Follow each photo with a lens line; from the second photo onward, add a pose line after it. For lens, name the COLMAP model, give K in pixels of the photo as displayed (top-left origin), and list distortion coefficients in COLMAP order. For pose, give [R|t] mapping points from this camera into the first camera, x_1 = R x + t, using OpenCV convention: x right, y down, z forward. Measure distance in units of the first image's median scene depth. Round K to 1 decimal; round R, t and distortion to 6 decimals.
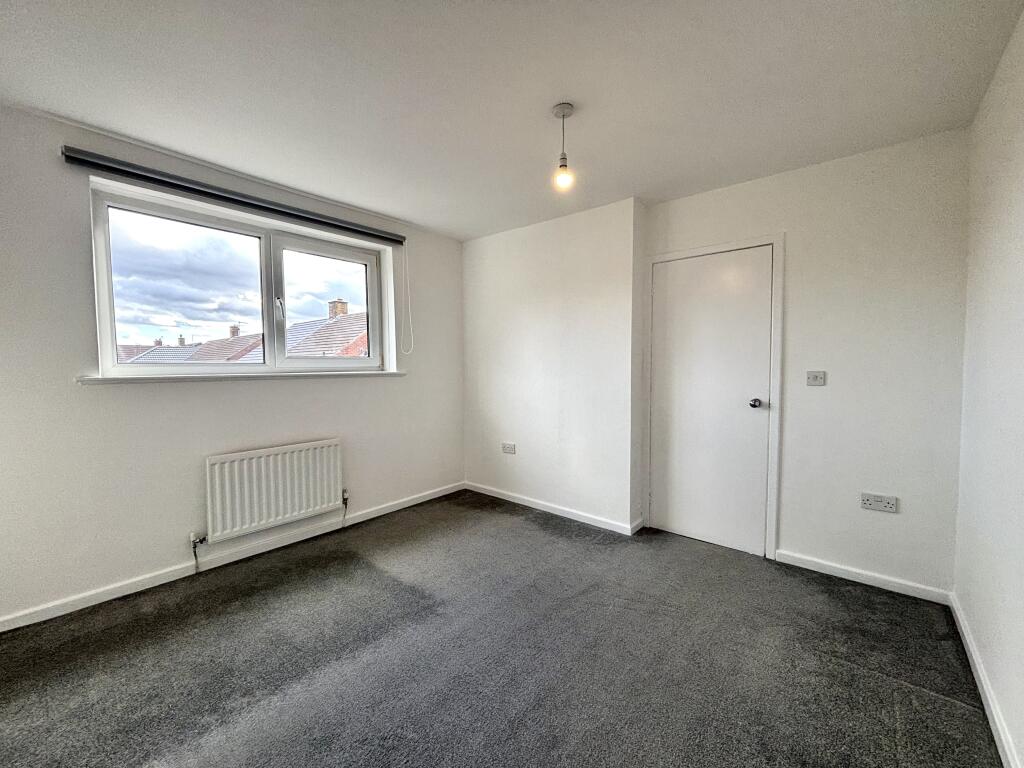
lens RADIAL K [[423.4, 0, 504.6], [0, 423.4, 381.4], [0, 0, 1]] dist [0.082853, -0.046886]
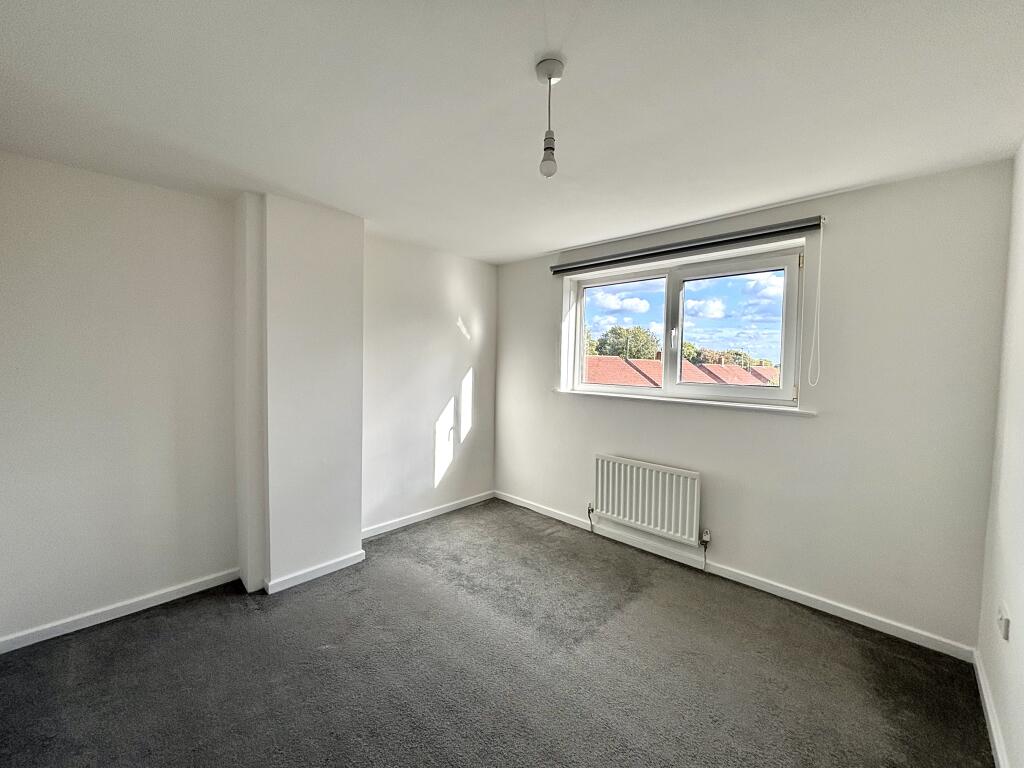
lens RADIAL K [[414.4, 0, 509.6], [0, 414.4, 383.7], [0, 0, 1]] dist [0.000223, -0.000716]
pose [[-0.051358, 0.055146, -0.997157, 0.617364], [-0.058408, 0.996599, 0.058124, -0.105745], [0.996971, 0.061227, -0.047962, 0.730853]]
